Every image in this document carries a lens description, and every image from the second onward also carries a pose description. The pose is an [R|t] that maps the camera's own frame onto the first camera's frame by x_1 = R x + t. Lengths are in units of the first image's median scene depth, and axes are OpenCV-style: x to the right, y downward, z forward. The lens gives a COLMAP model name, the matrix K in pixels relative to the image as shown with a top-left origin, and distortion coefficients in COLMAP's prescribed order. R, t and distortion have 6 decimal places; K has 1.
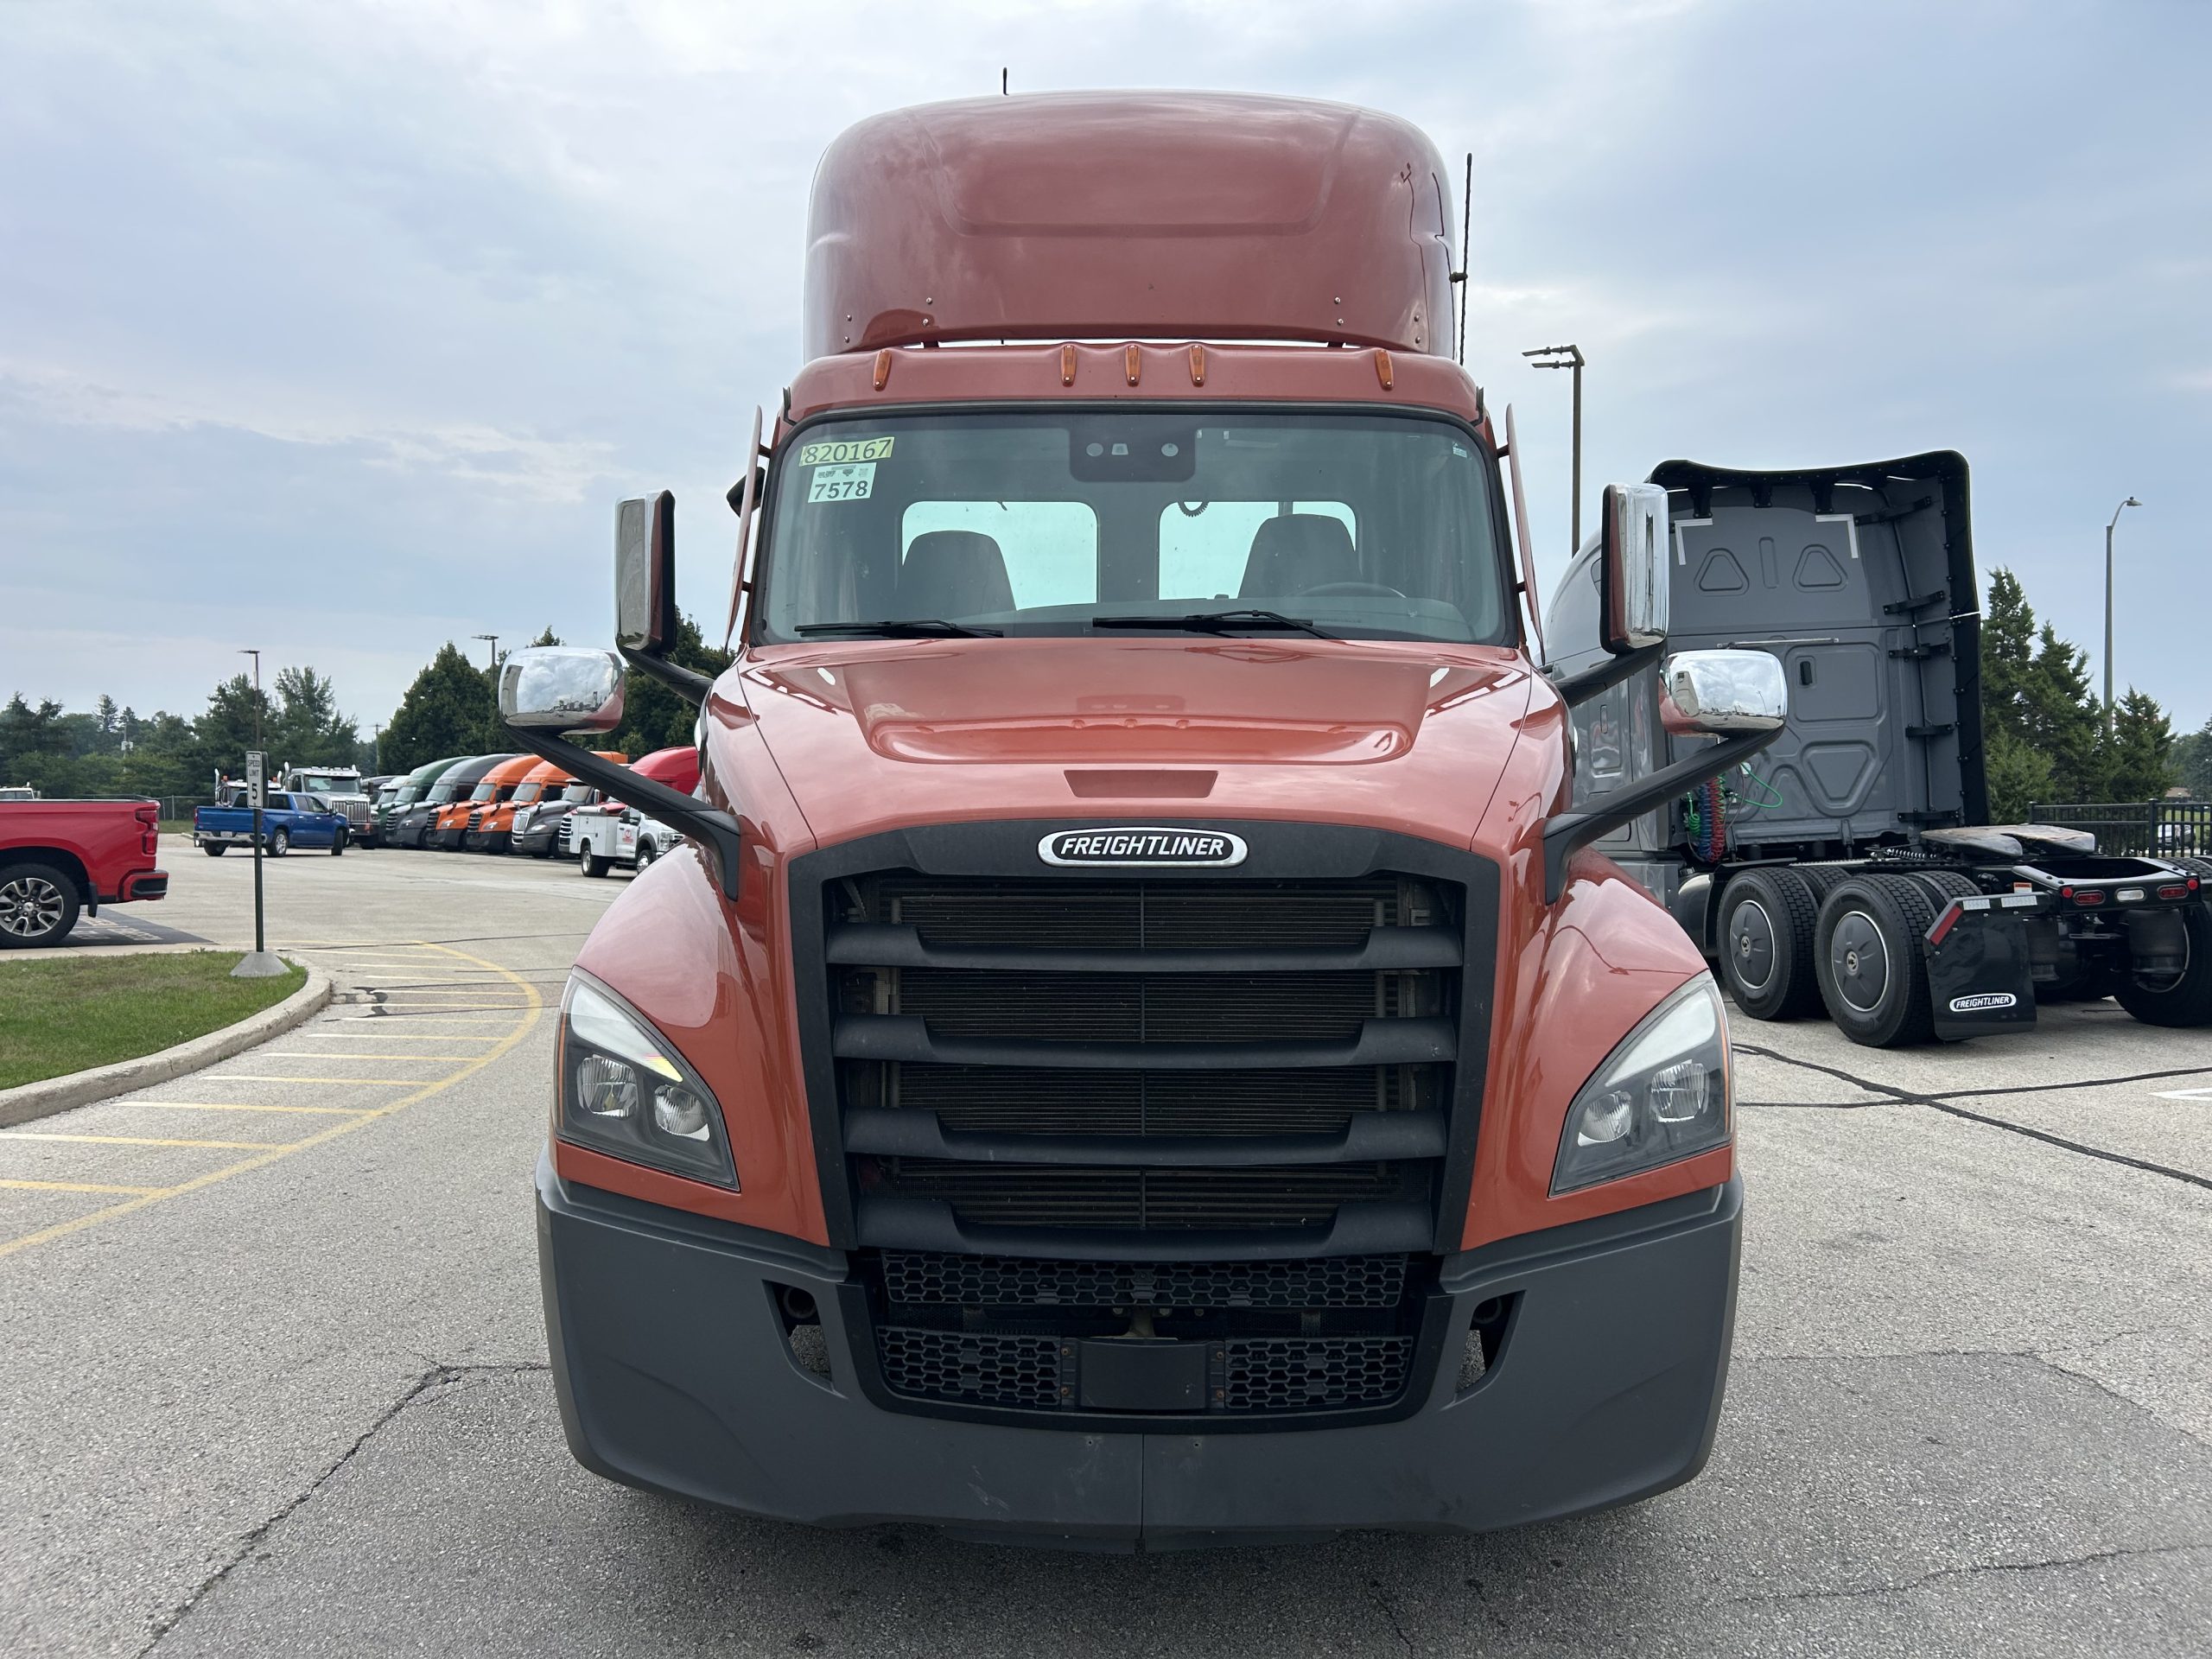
lens RADIAL K [[1713.4, 0, 1066.6], [0, 1713.4, 828.3], [0, 0, 1]] dist [0.013738, 0.010722]
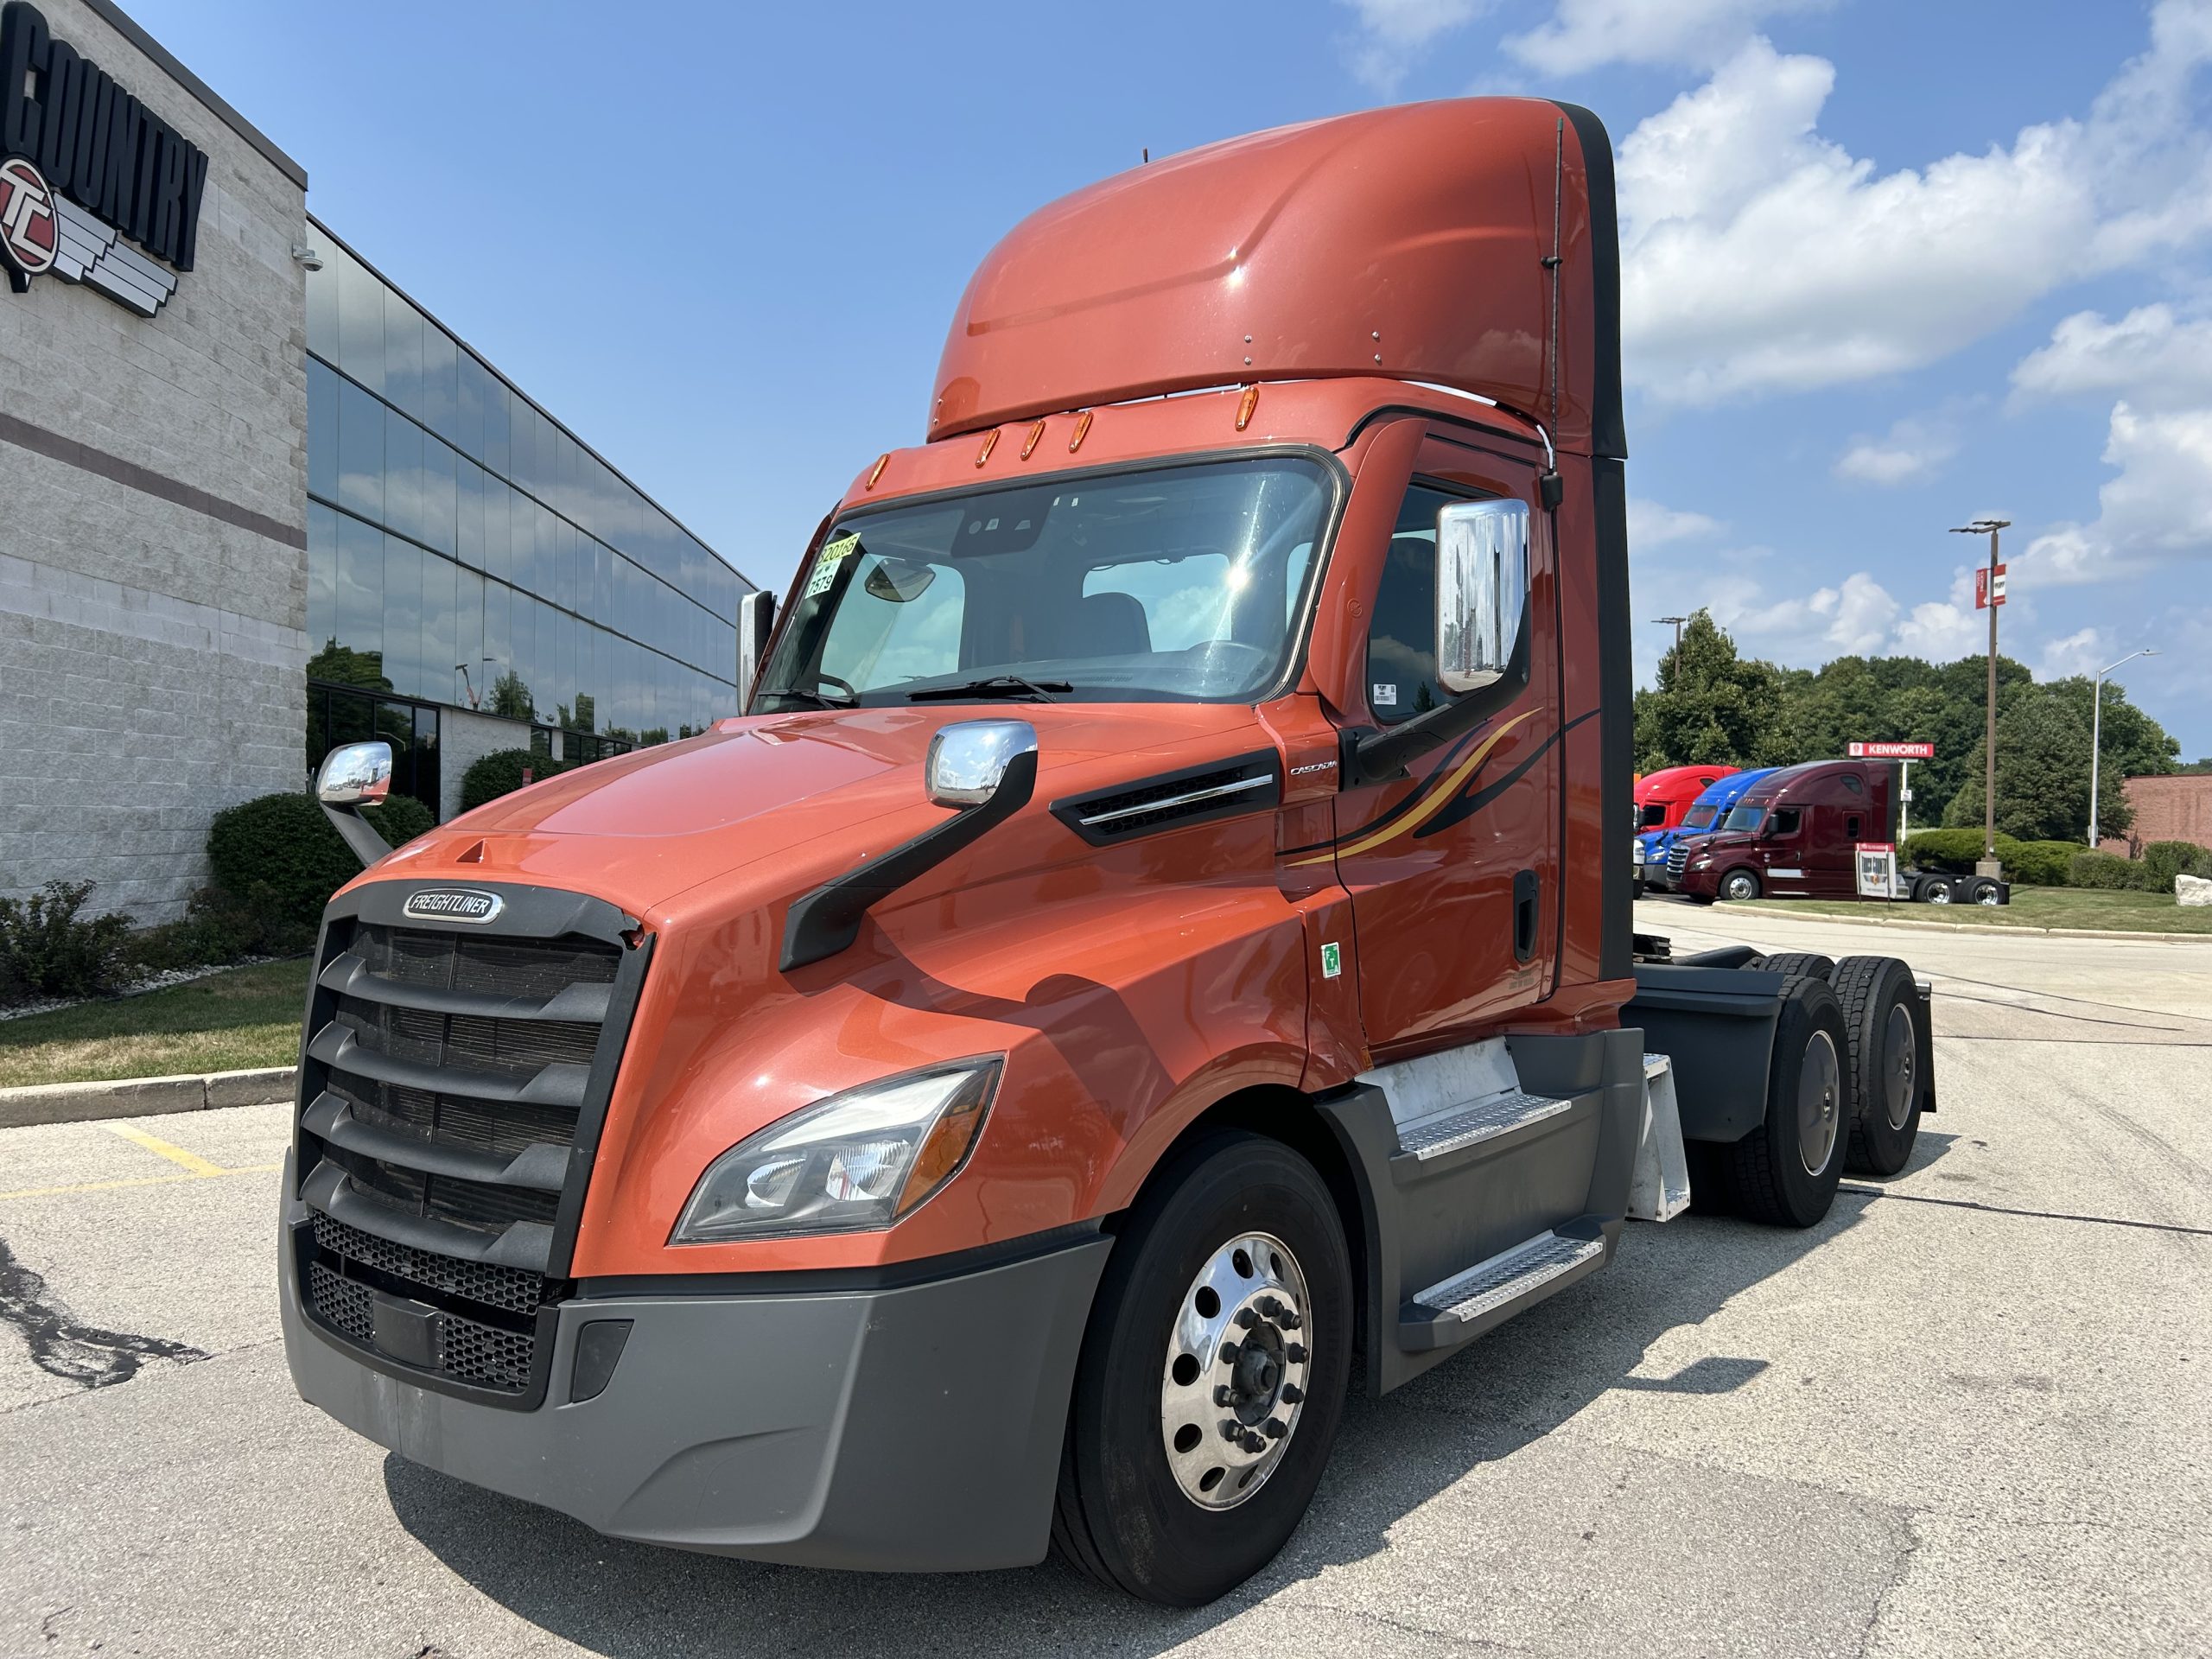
lens RADIAL K [[1713.6, 0, 1009.5], [0, 1713.6, 829.1], [0, 0, 1]] dist [-0.004283, 0.000261]
pose [[0.788750, 0.010541, -0.614624, 0.991052], [-0.019410, 0.999781, -0.007764, -0.038030], [0.614408, 0.018054, 0.788782, 0.246132]]
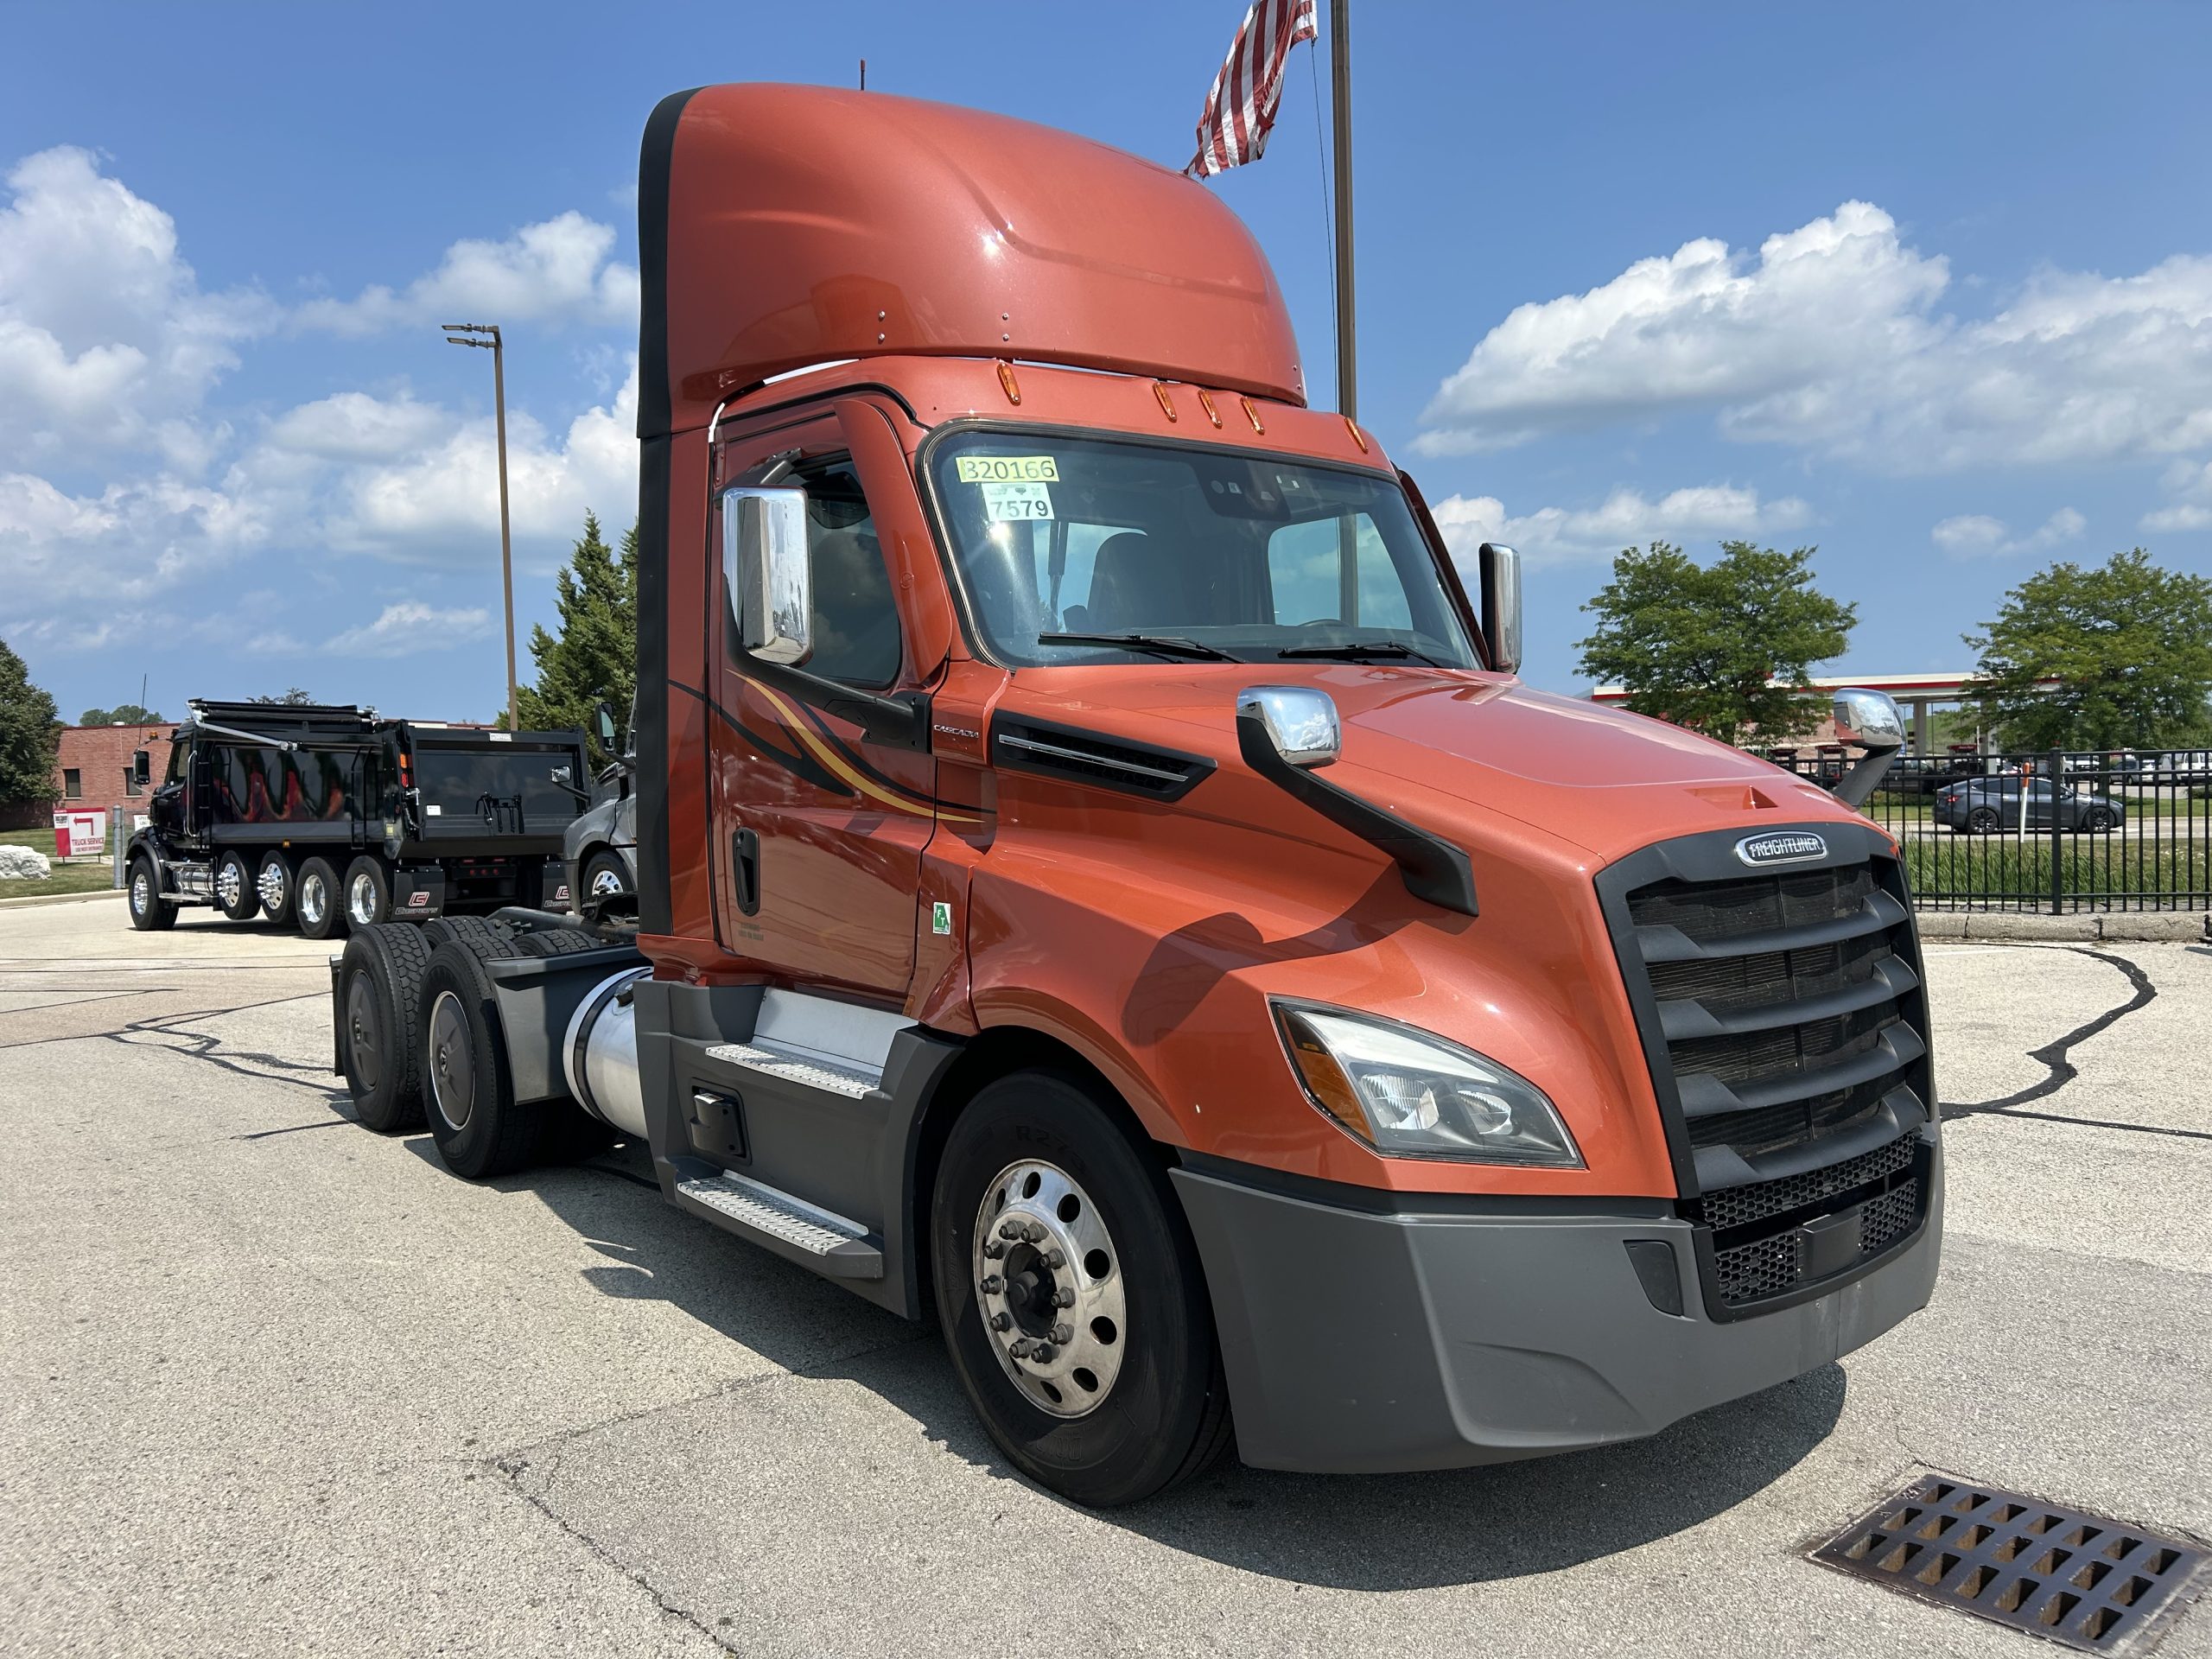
lens RADIAL K [[1713.4, 0, 1066.6], [0, 1713.4, 828.3], [0, 0, 1]] dist [0.013738, 0.010722]
pose [[0.751938, -0.047623, 0.657511, -1.074064], [0.039488, 0.998850, 0.027187, -0.051681], [-0.658050, 0.005521, 0.752954, 0.338920]]
